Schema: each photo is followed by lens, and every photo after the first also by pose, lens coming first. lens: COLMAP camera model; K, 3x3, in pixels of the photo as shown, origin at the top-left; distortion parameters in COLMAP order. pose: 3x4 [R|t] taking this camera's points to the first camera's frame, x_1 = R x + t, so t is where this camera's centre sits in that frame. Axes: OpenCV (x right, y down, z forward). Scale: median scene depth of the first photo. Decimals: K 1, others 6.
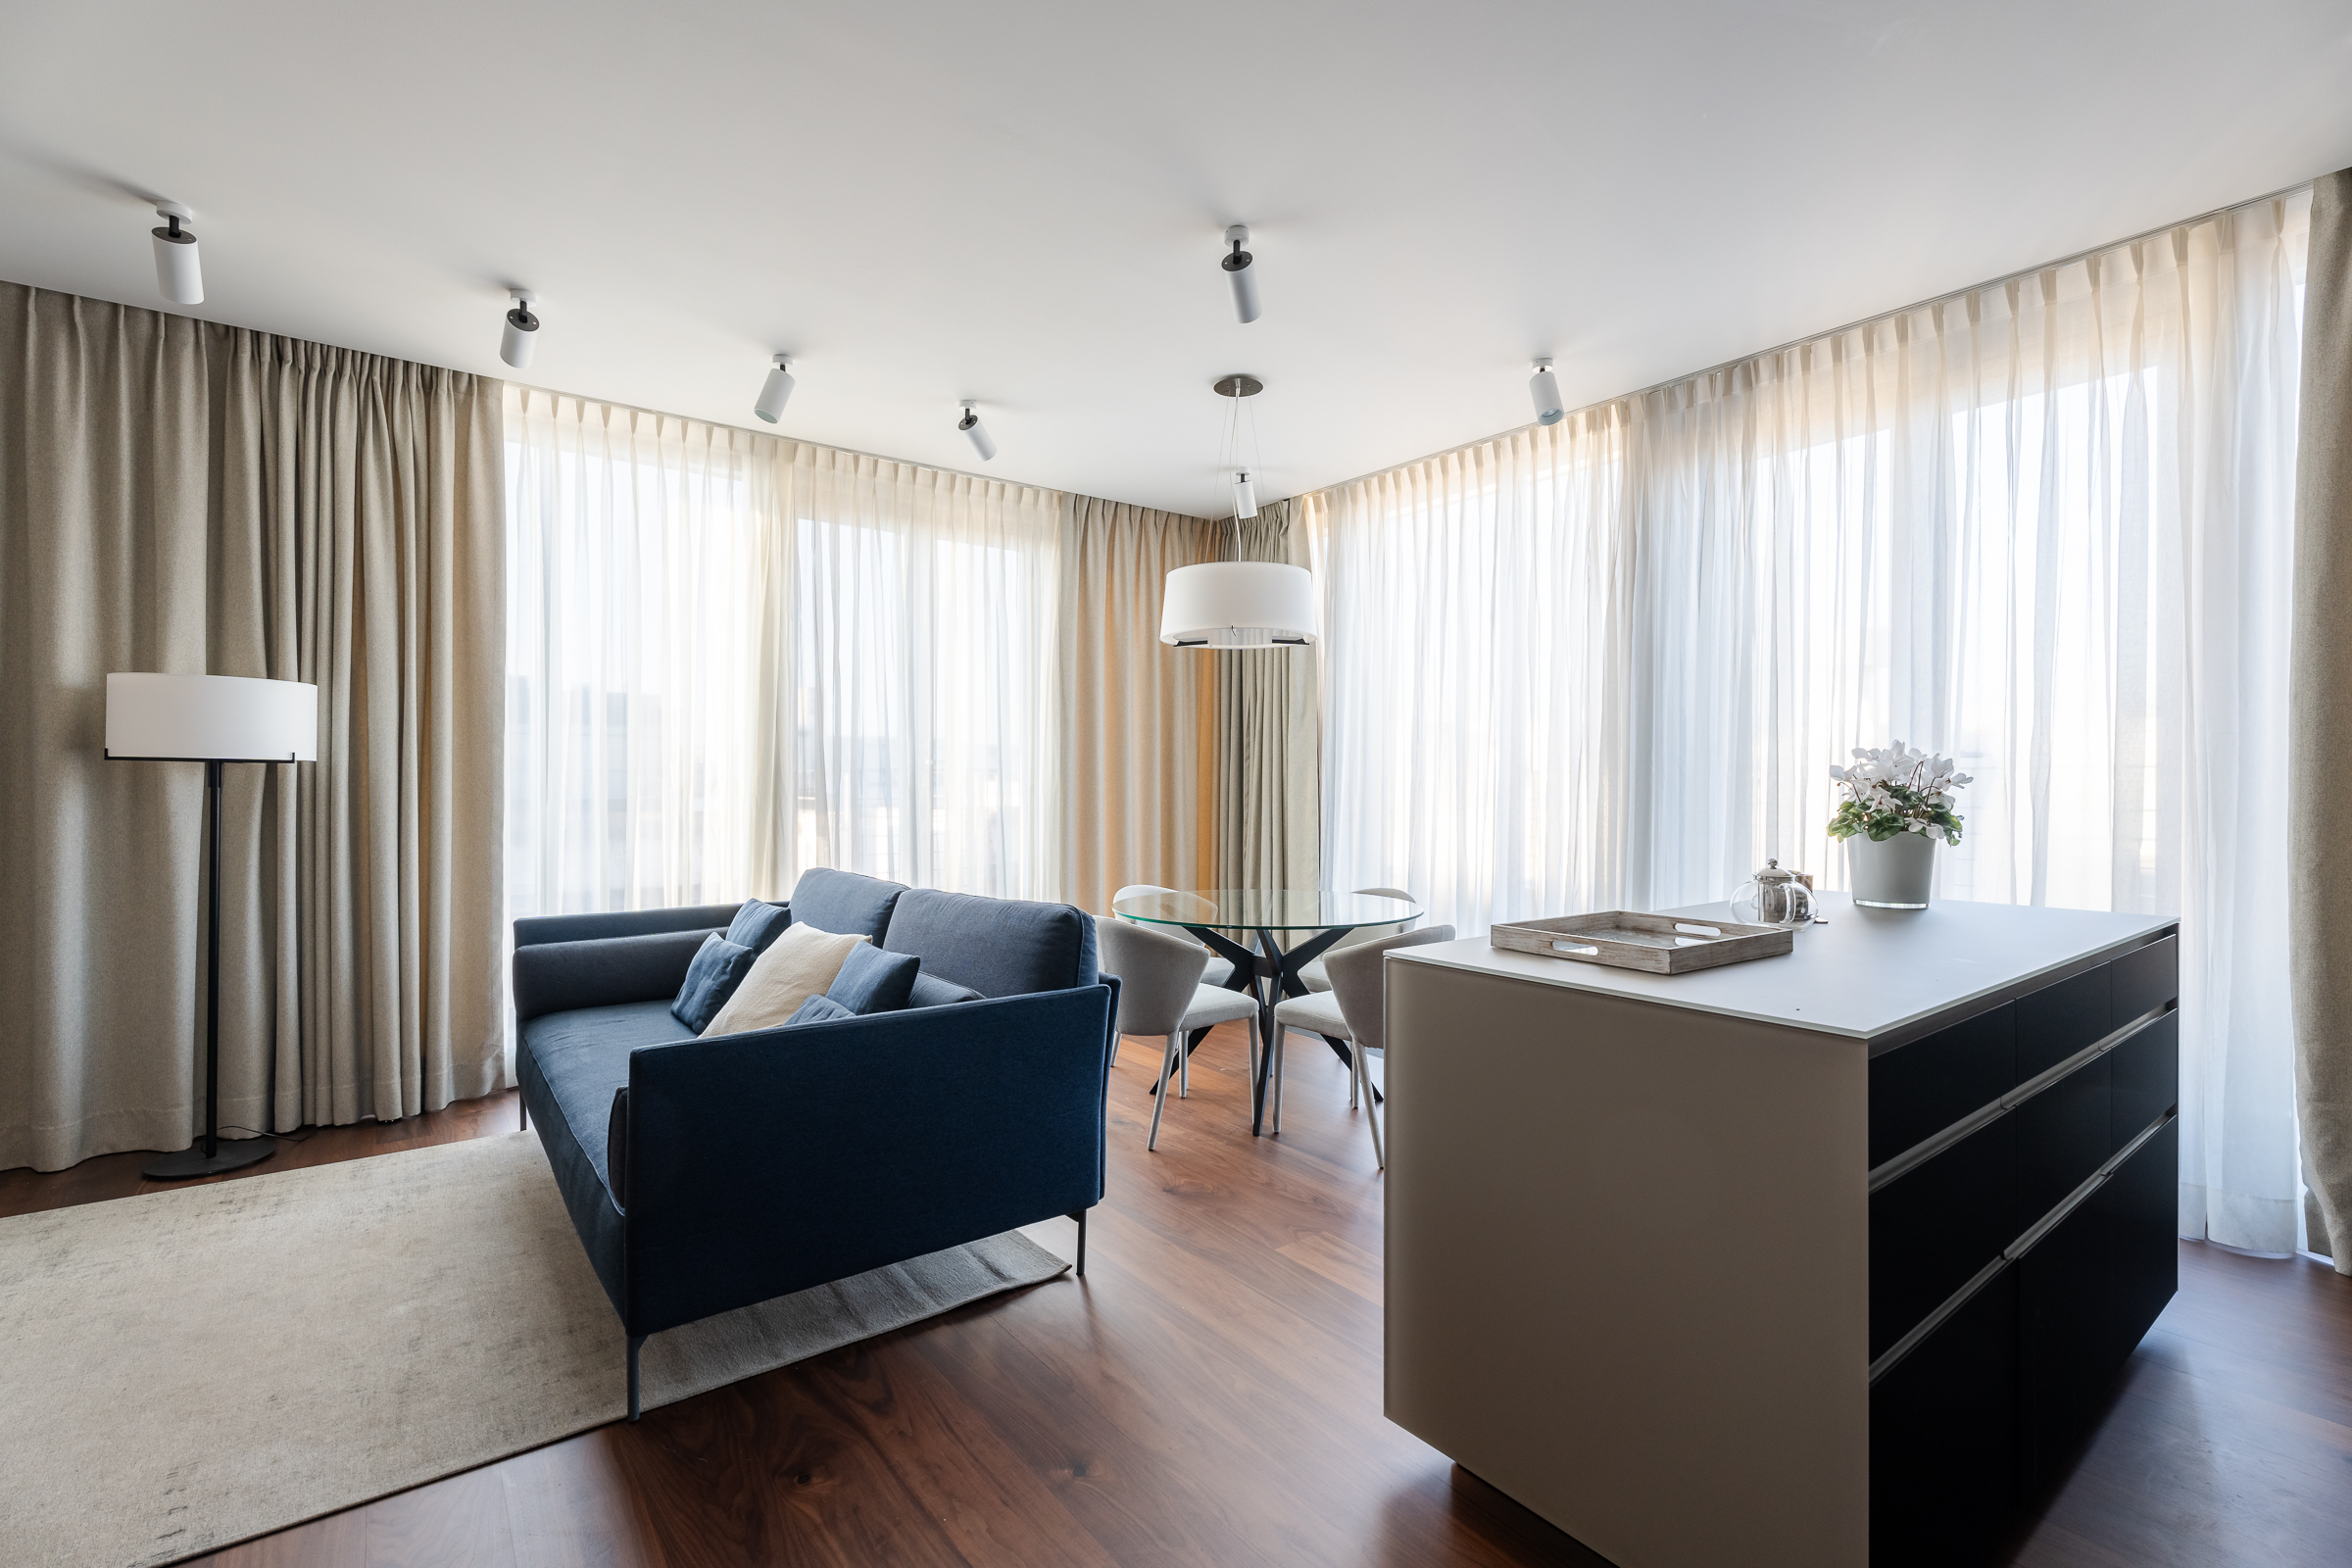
lens RADIAL K [[1038.8, 0, 1165.4], [0, 1038.8, 783.3], [0, 0, 1]] dist [0.003322, -0.000202]
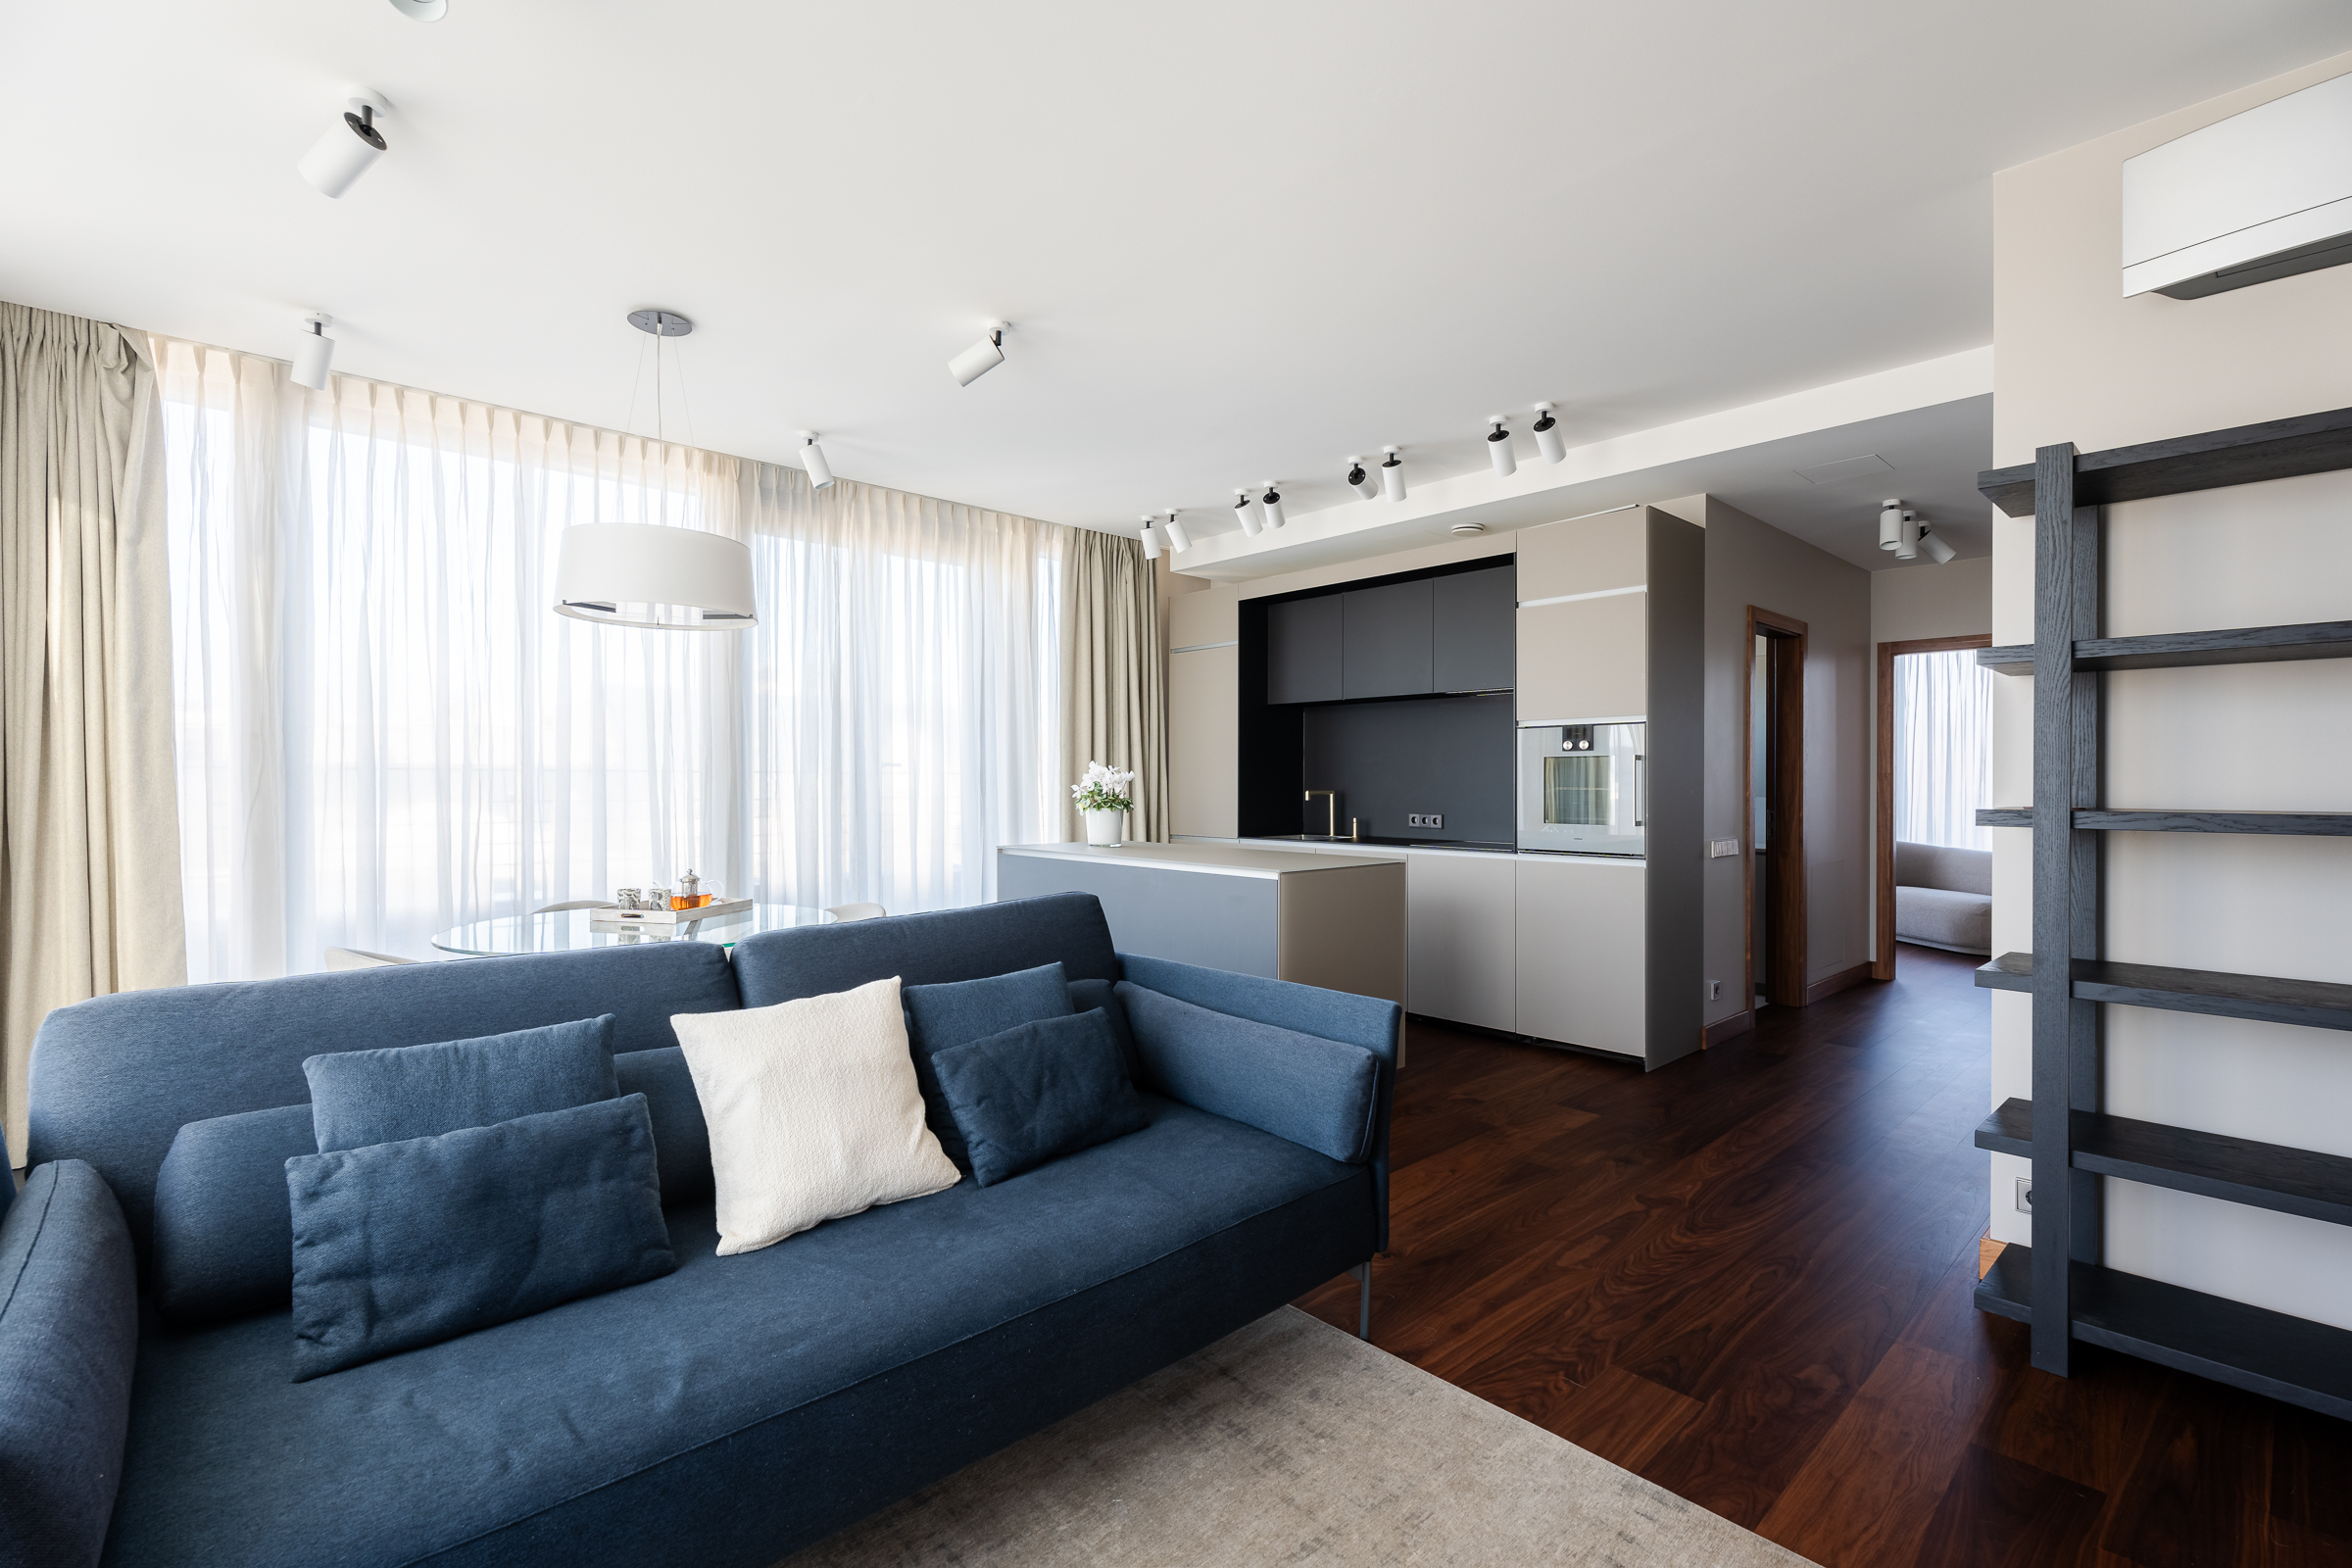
lens RADIAL K [[1038.8, 0, 1165.4], [0, 1038.8, 783.3], [0, 0, 1]] dist [0.003322, -0.000202]
pose [[-0.092606, -0.003086, 0.995698, -1.057277], [-0.000212, 0.999995, 0.003080, -0.005865], [-0.995703, 0.000074, -0.092606, 0.845867]]
